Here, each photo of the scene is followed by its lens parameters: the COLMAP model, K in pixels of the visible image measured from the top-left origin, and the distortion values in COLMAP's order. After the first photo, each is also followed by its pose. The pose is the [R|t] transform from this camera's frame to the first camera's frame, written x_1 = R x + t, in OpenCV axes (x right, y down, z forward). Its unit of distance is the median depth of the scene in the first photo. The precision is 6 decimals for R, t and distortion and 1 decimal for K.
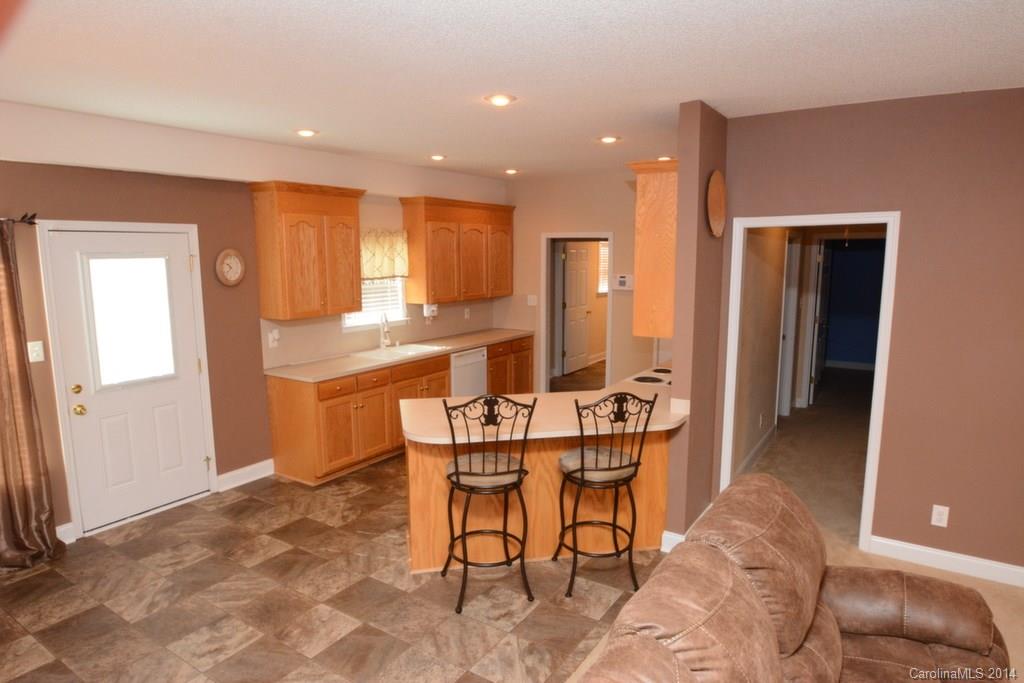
lens RADIAL K [[583.8, 0, 512.0], [0, 583.8, 341.5], [0, 0, 1]] dist [-0.001653, -0.000216]
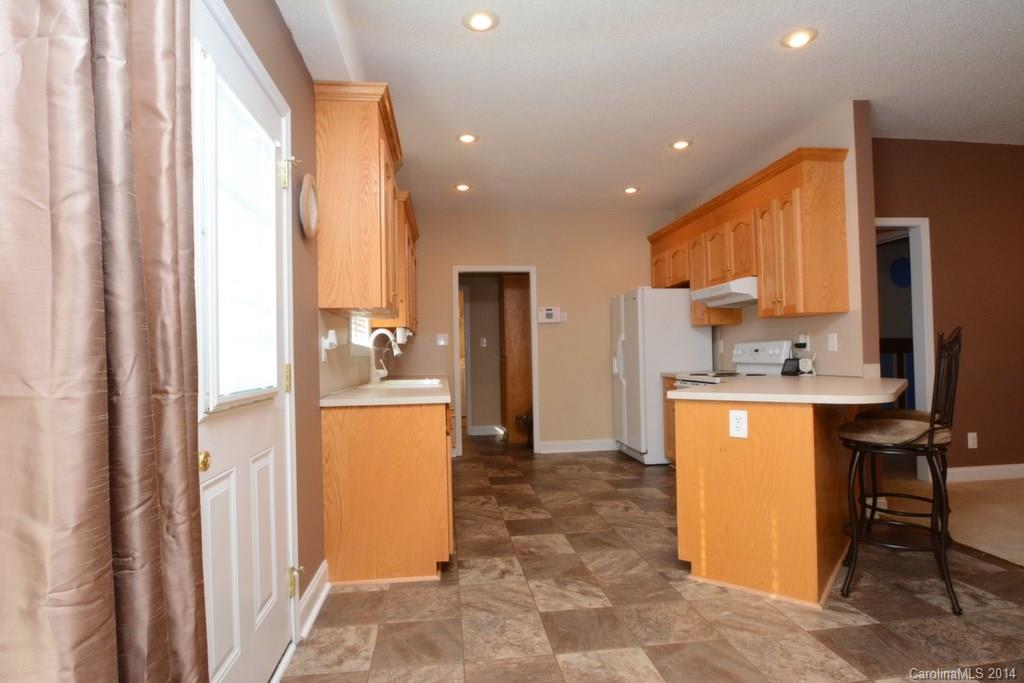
lens RADIAL K [[528.5, 0, 512.0], [0, 528.5, 341.5], [0, 0, 1]] dist [-0.001205, -0.000221]
pose [[0.783584, -0.006083, 0.621256, -0.664481], [0.113620, 0.984491, -0.133668, 0.091698], [-0.610808, 0.175327, 0.772123, 0.519423]]
